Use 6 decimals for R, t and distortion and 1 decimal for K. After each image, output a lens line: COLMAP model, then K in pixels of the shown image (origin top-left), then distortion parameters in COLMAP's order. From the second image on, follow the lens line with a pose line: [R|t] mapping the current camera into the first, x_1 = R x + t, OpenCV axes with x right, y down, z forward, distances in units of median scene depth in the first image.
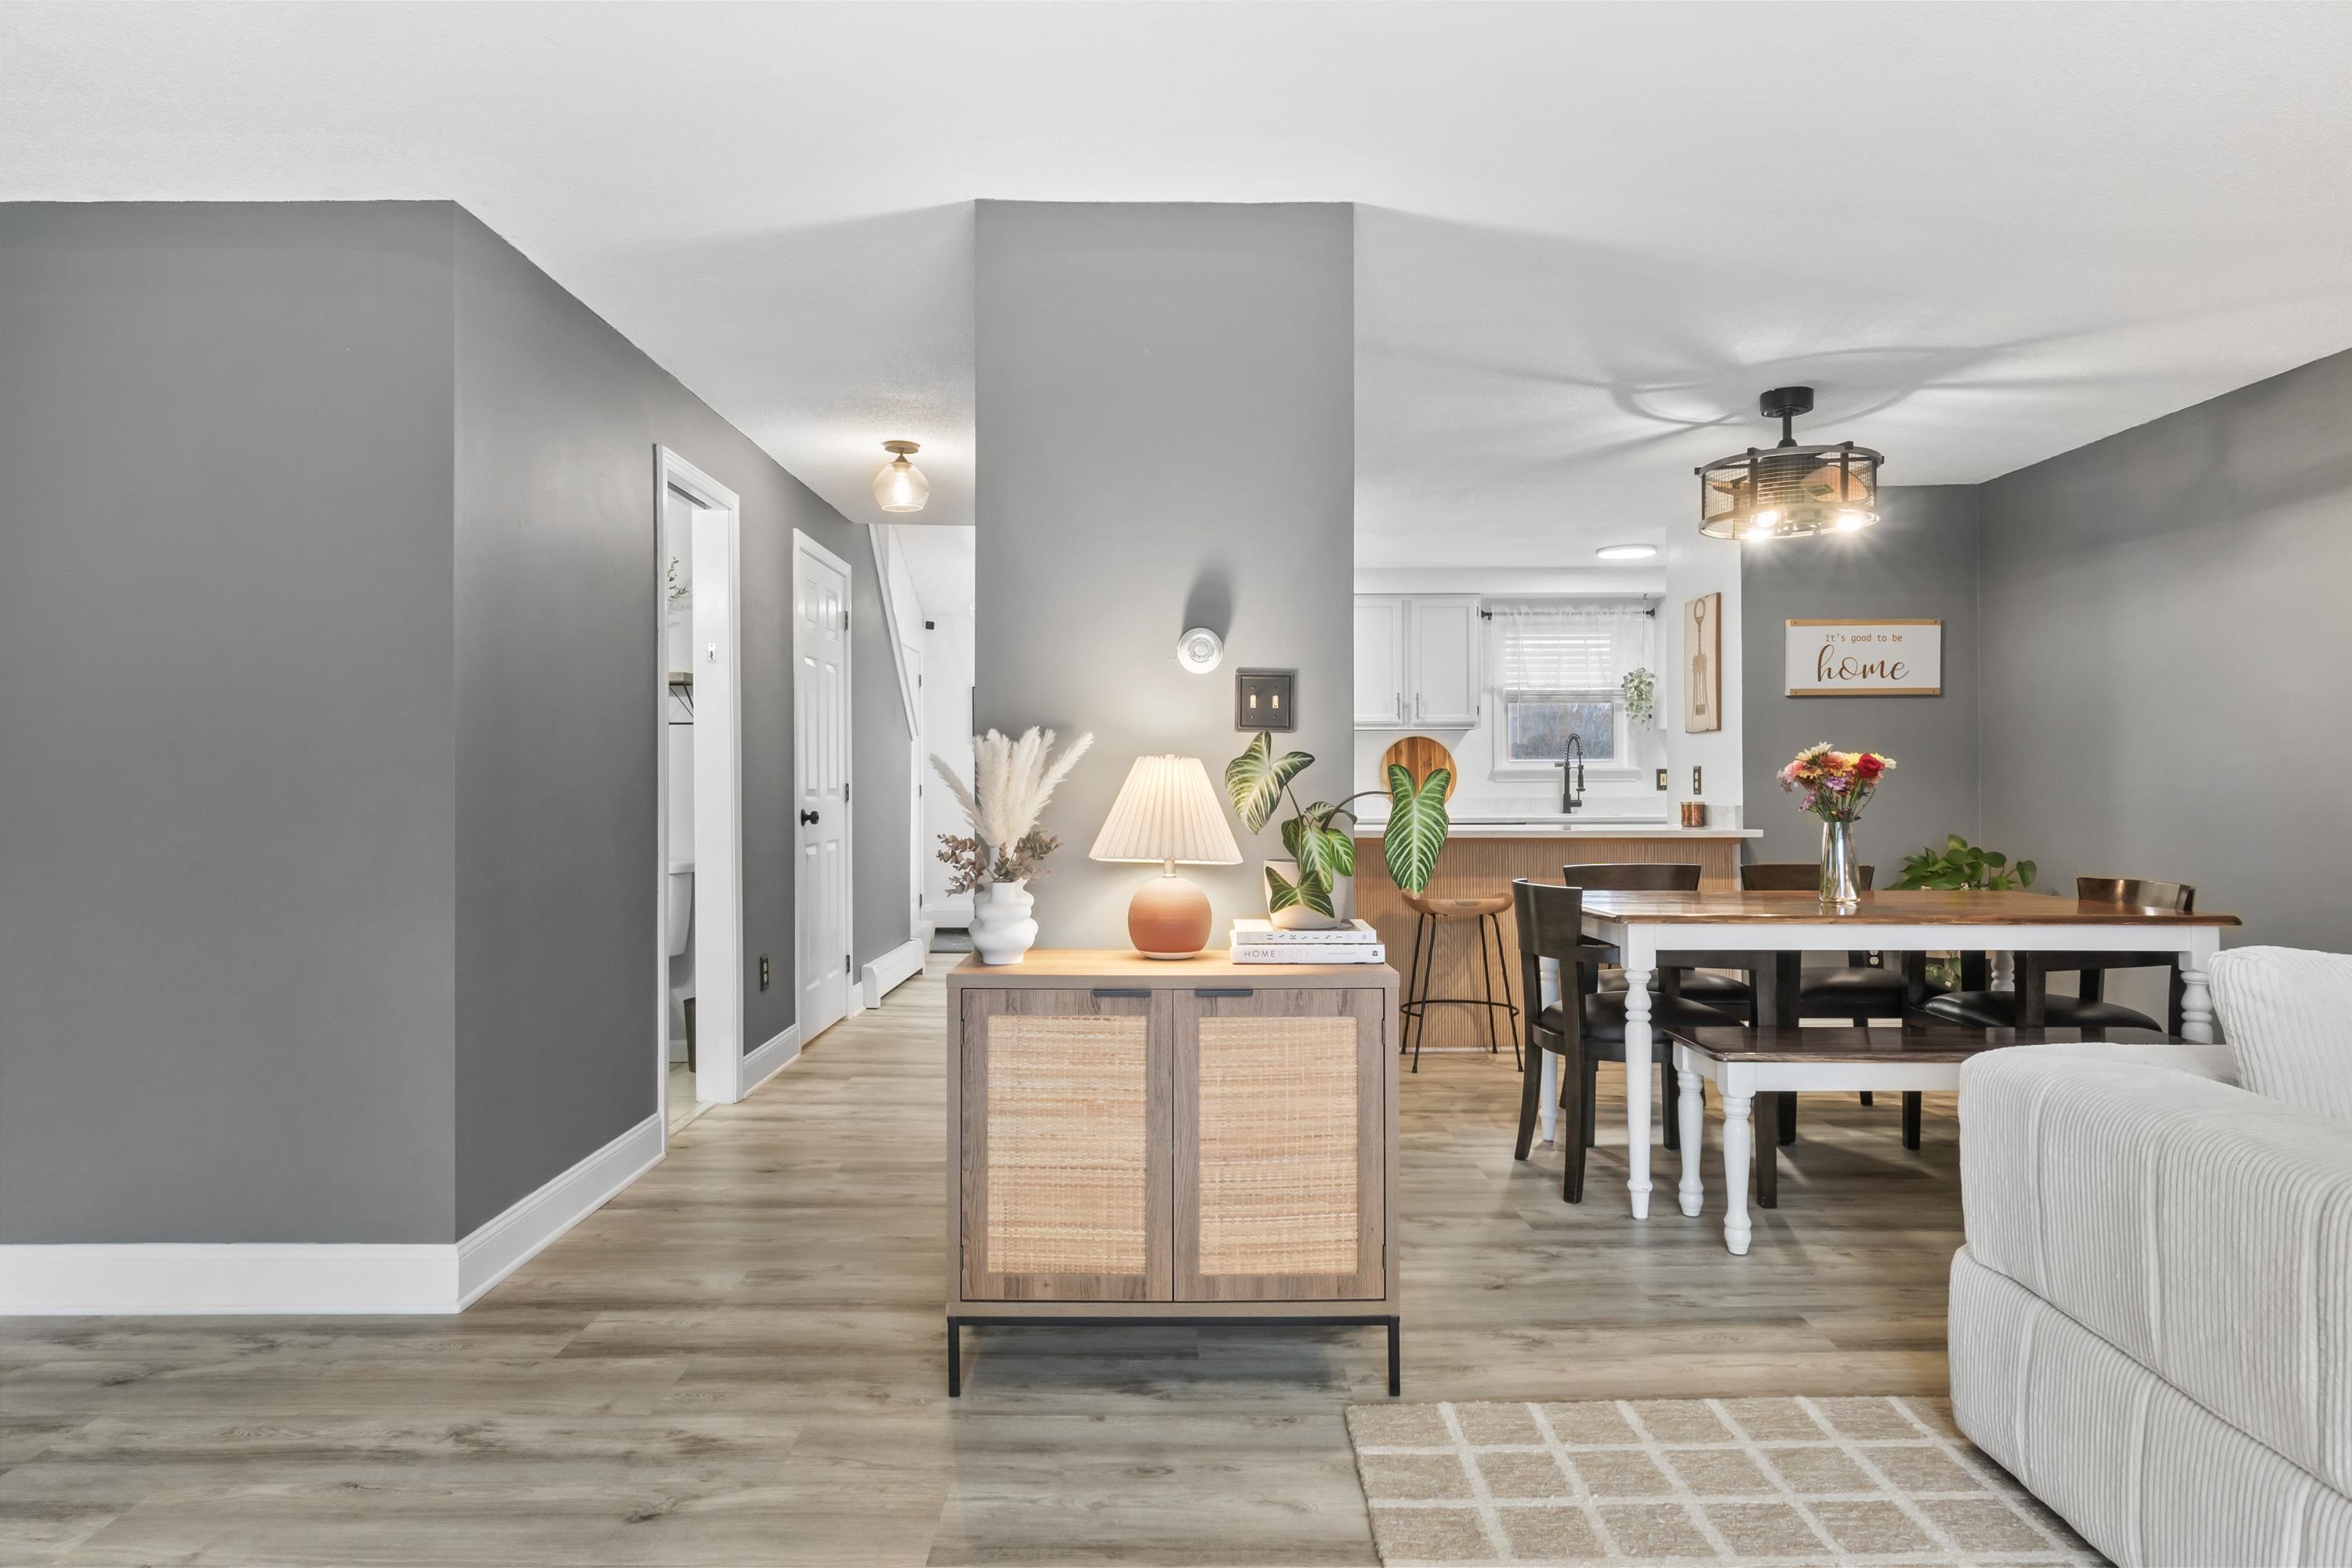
lens RADIAL K [[1344.5, 0, 1169.1], [0, 1344.5, 778.5], [0, 0, 1]] dist [0.001050, -0.004647]
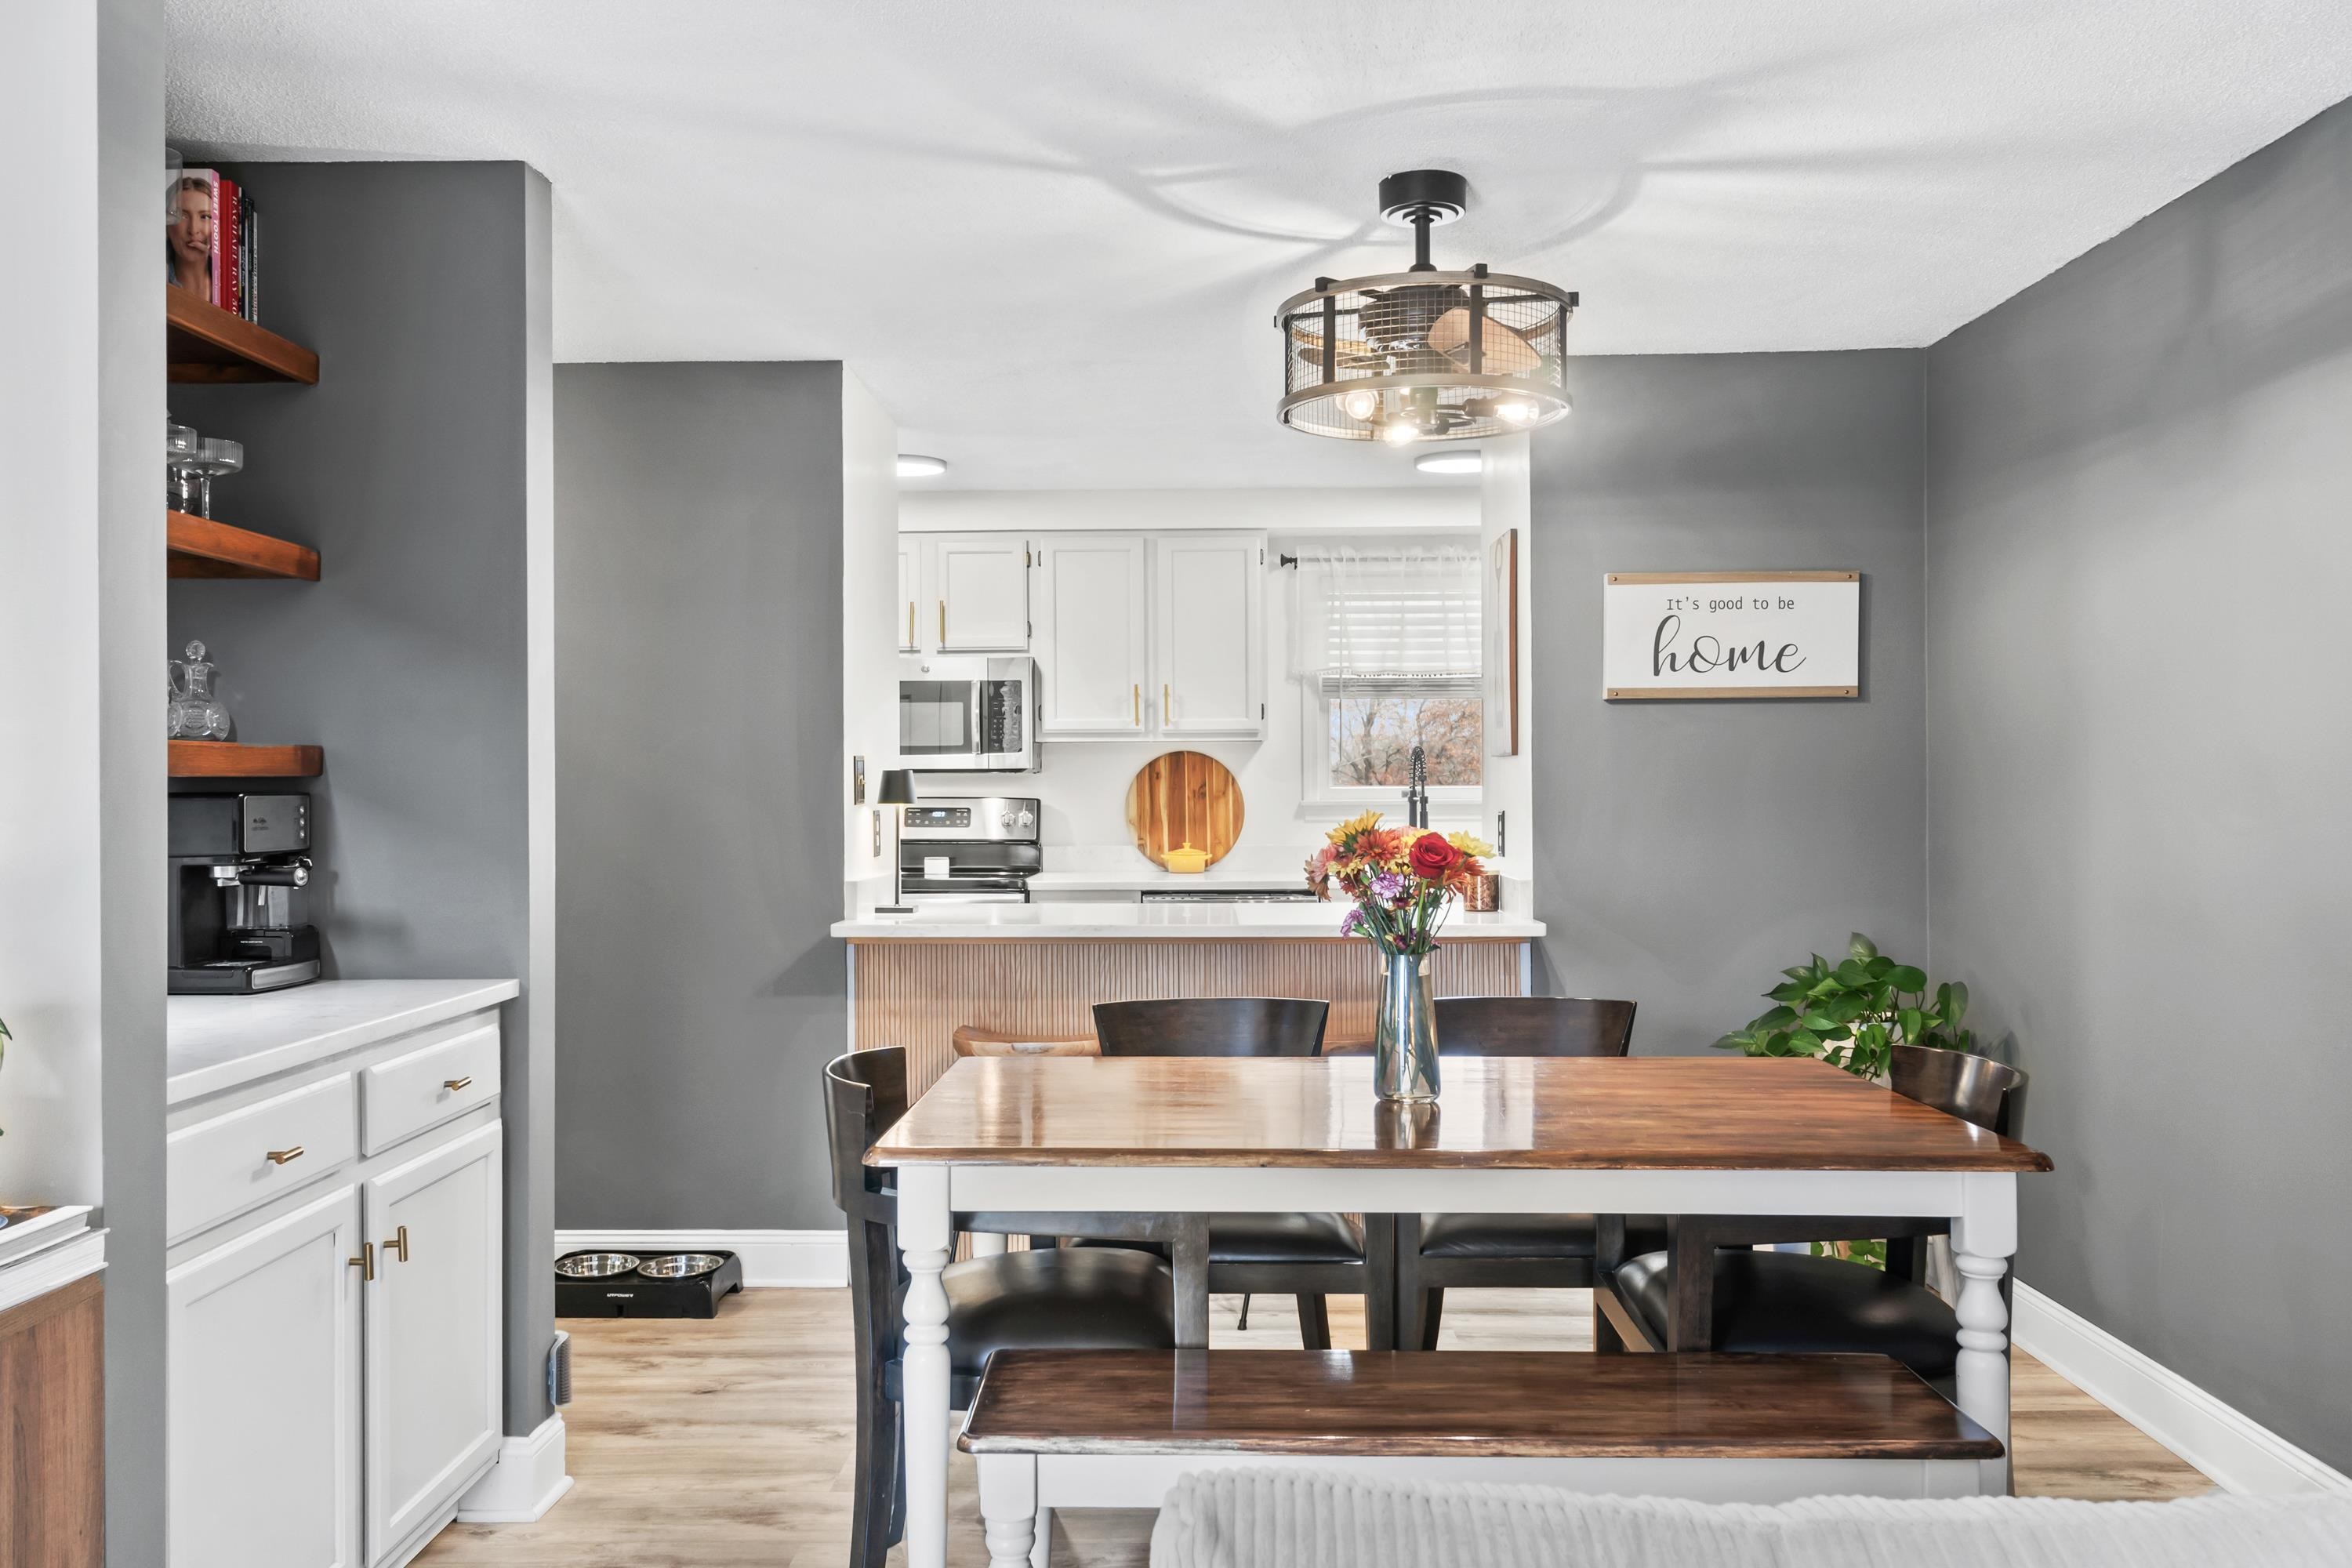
lens RADIAL K [[1860.2, 0, 1171.1], [0, 1860.2, 788.7], [0, 0, 1]] dist [0.000241, 0.007563]
pose [[0.999891, -0.001421, -0.014664, 0.423558], [0.001504, 0.999983, 0.005649, -0.040515], [0.014656, -0.005671, 0.999877, 0.244297]]
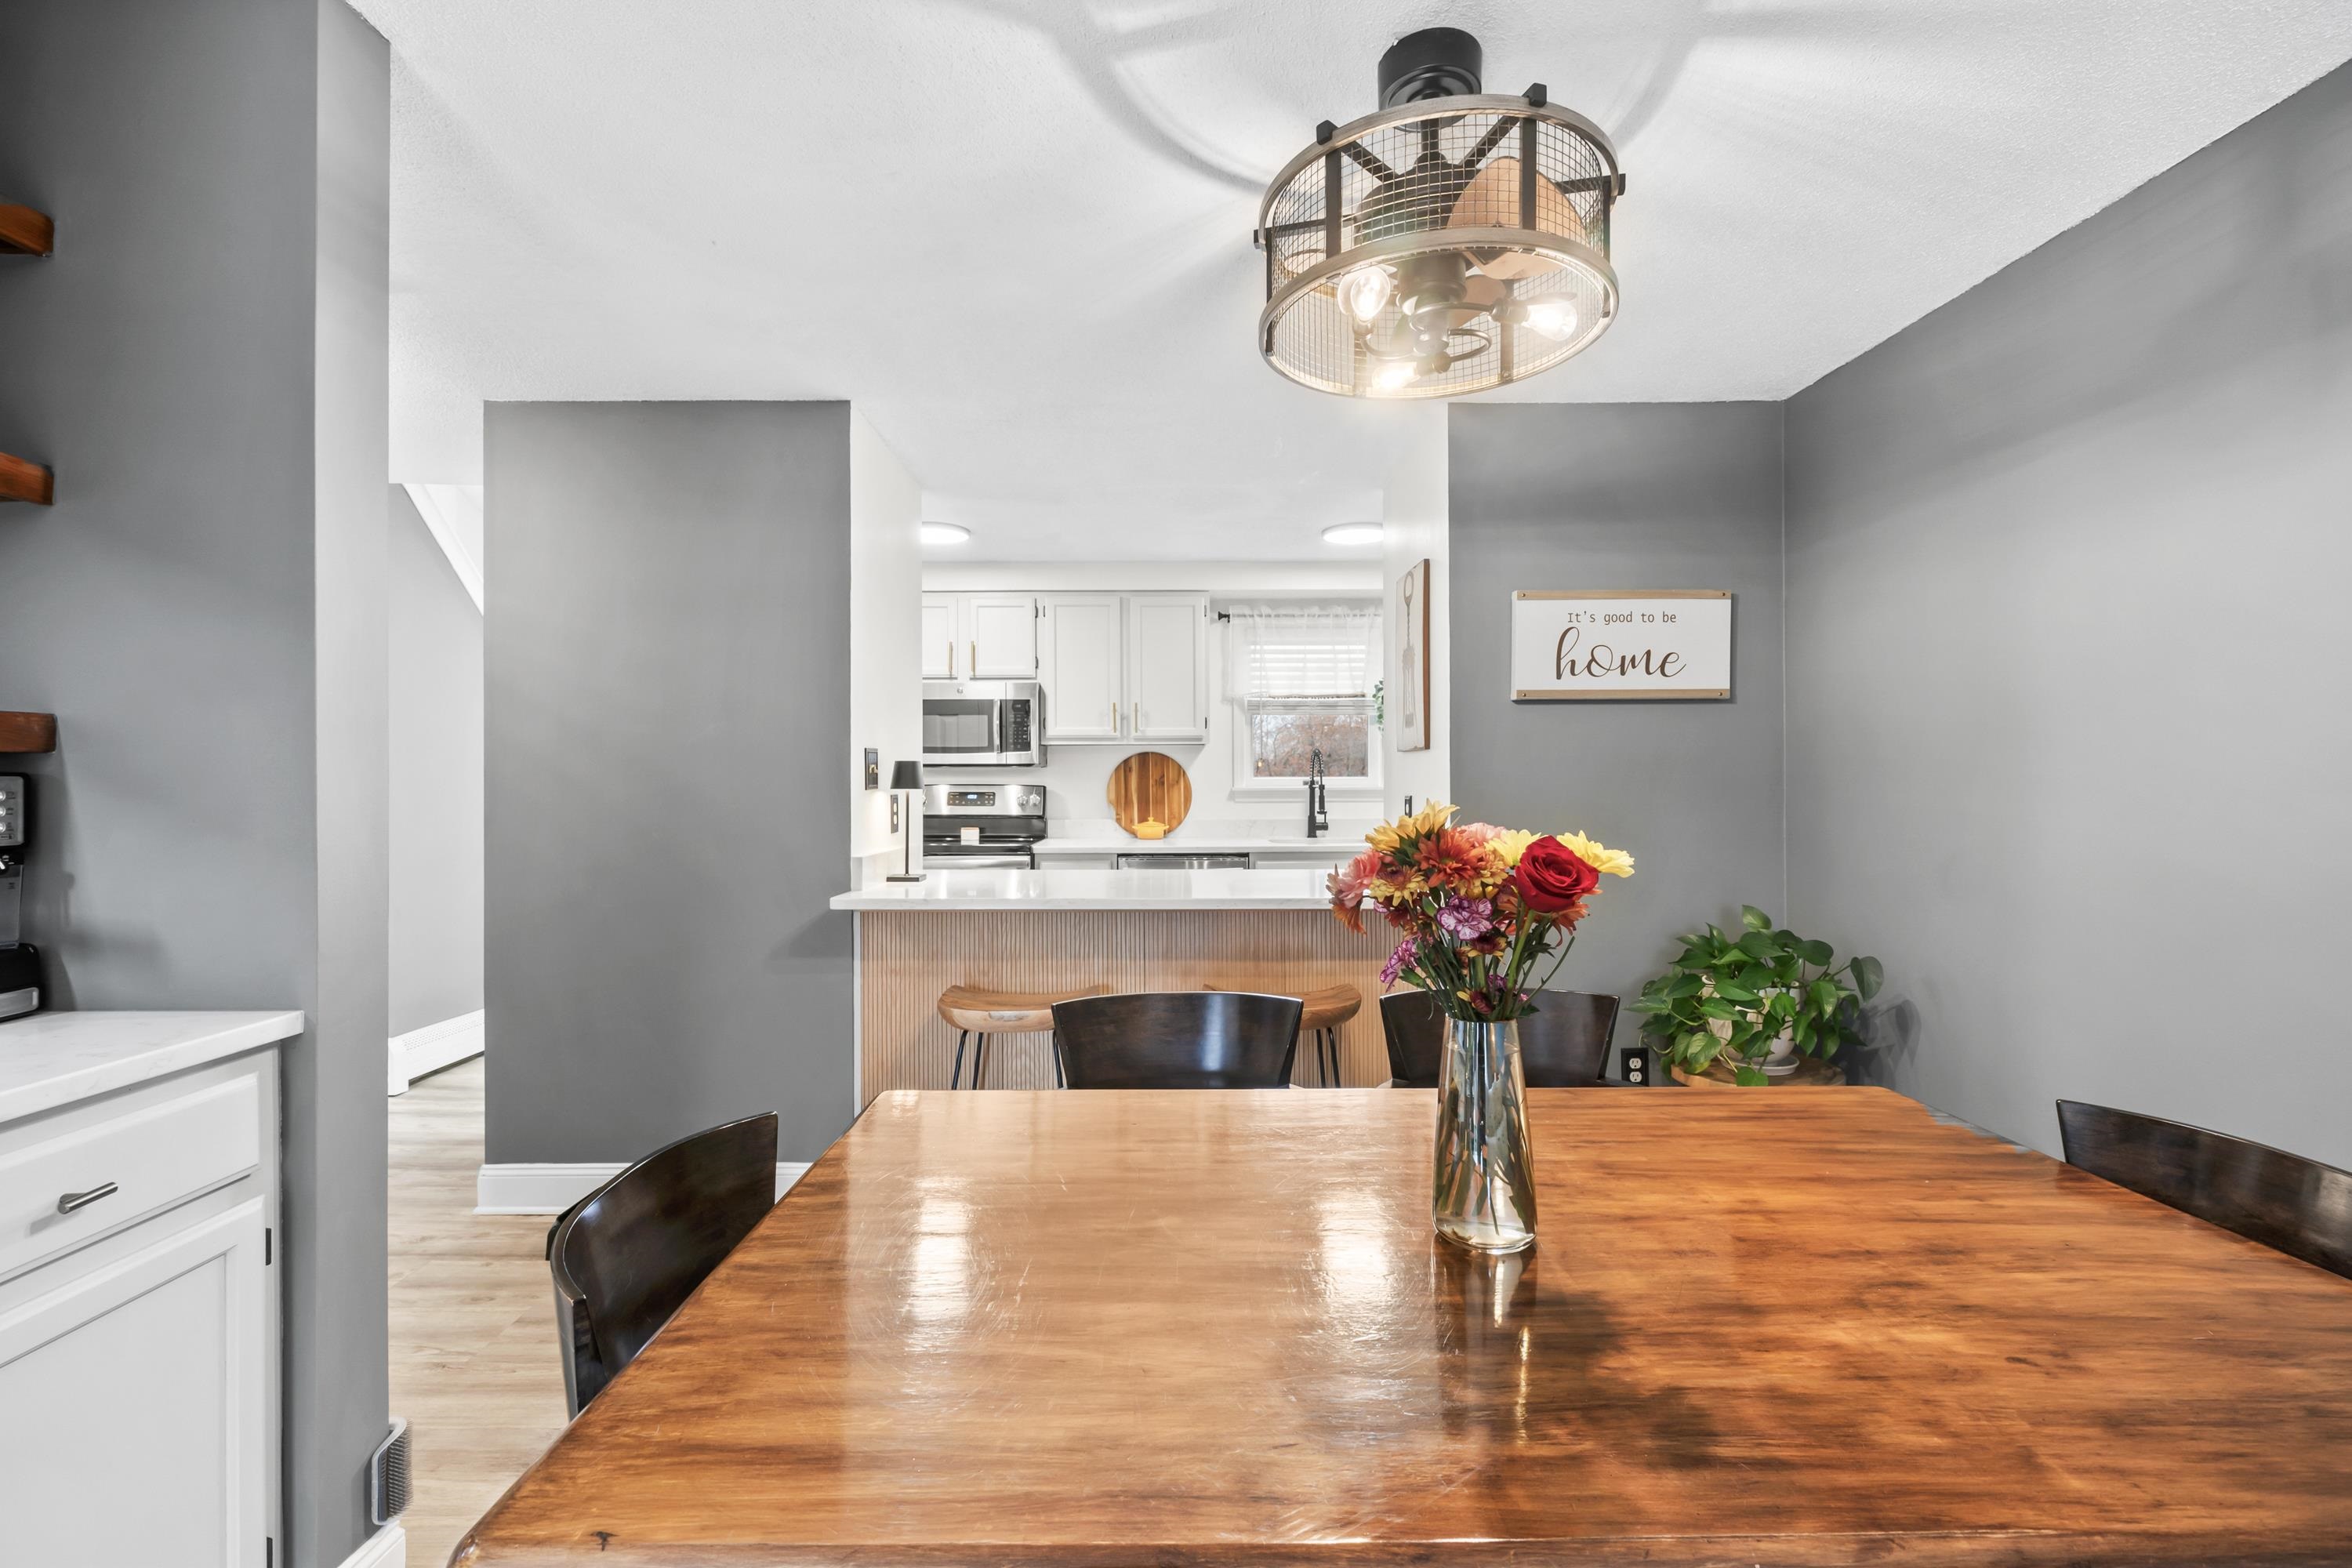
lens RADIAL K [[983.5, 0, 1169.8], [0, 983.5, 776.1], [0, 0, 1]] dist [-0.009125, -0.000500]
pose [[0.999908, 0.000549, 0.013521, 0.419626], [-0.000551, 1.000000, 0.000142, -0.033549], [-0.013521, -0.000149, 0.999909, 0.752569]]
